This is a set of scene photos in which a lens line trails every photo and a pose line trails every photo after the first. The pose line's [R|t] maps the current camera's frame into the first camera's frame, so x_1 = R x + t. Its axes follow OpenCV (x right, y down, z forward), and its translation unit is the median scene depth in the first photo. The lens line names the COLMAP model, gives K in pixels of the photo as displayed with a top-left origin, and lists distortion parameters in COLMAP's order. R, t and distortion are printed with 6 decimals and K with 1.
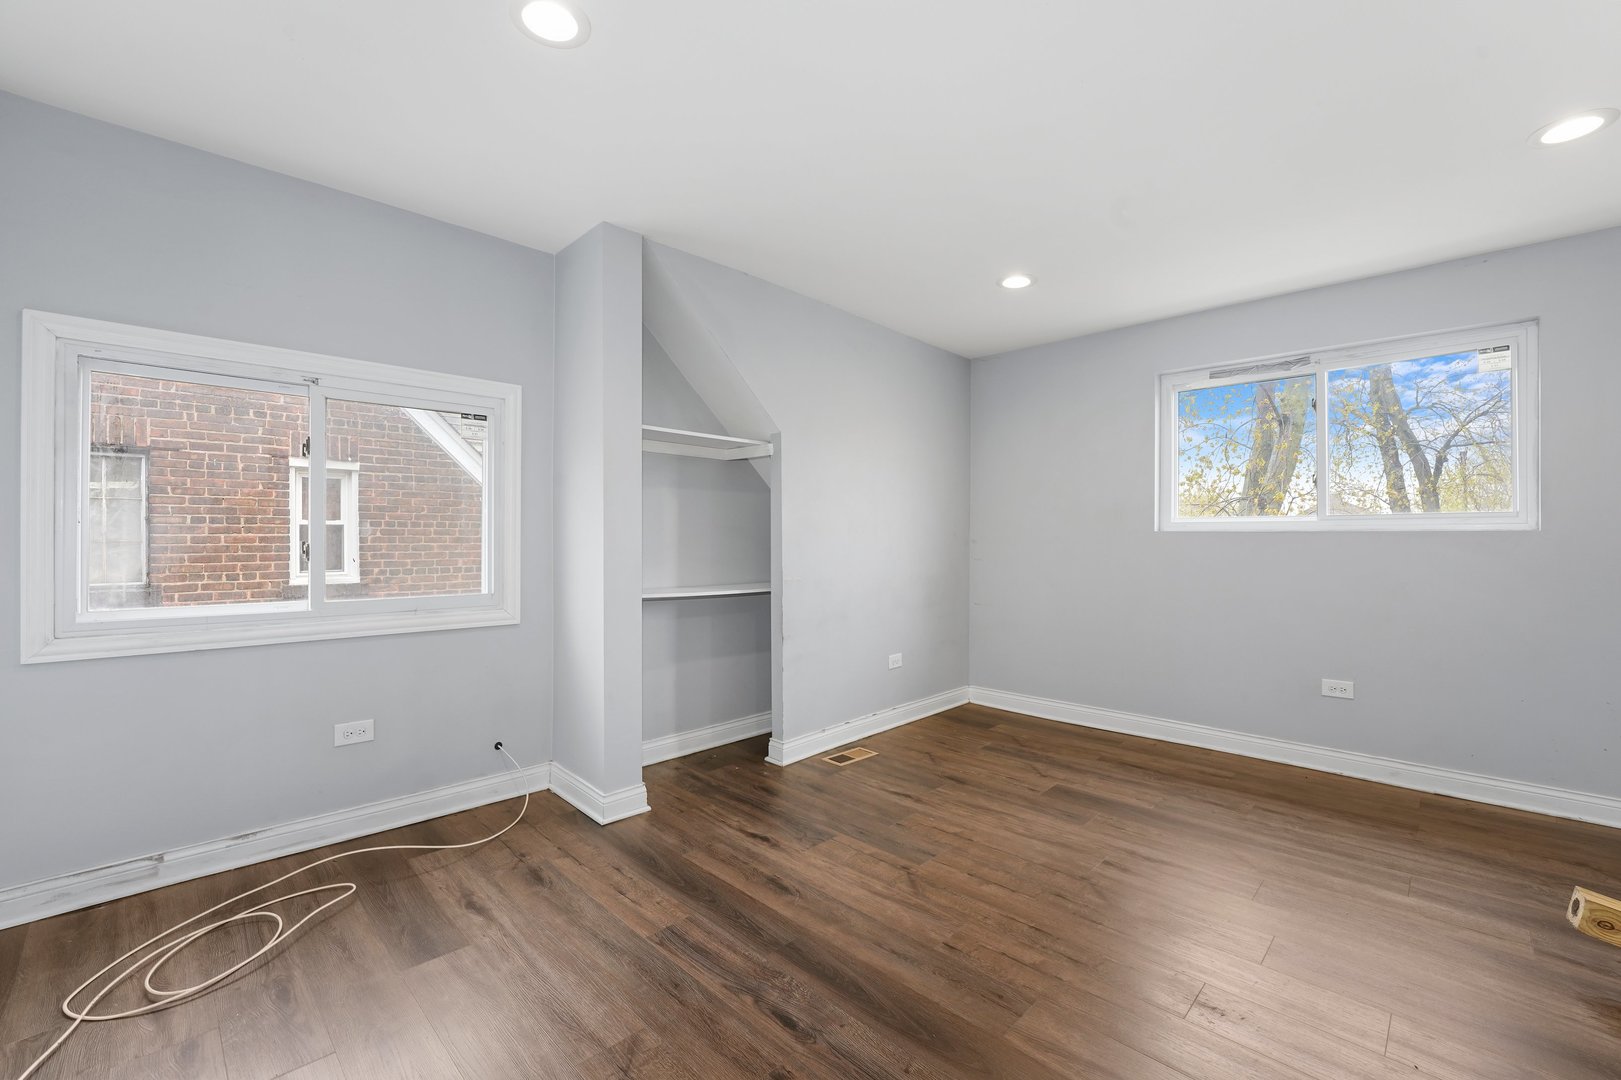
lens RADIAL K [[684.4, 0, 809.0], [0, 684.4, 539.1], [0, 0, 1]] dist [-0.003899, -0.000451]
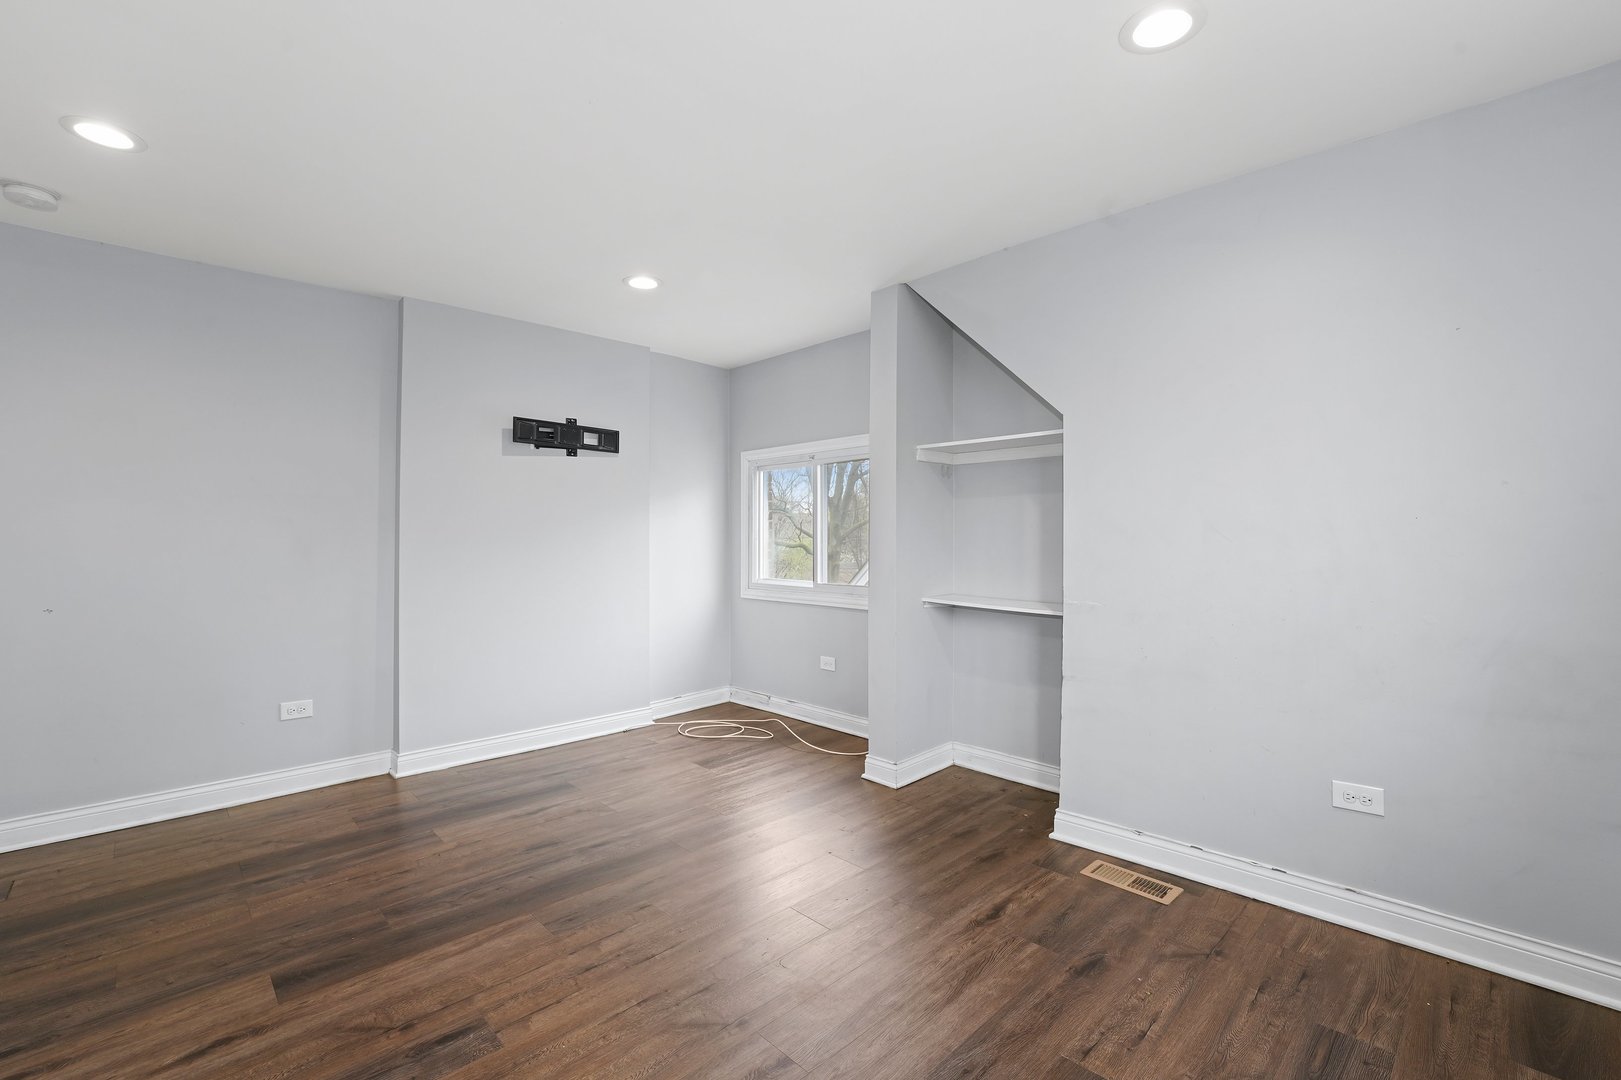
lens RADIAL K [[684.4, 0, 809.3], [0, 684.4, 539.4], [0, 0, 1]] dist [-0.003899, -0.000451]
pose [[-0.011470, -0.011488, -0.999868, 0.769661], [-0.005284, 0.999921, -0.011428, -0.002671], [0.999920, 0.005152, -0.011530, 0.737549]]
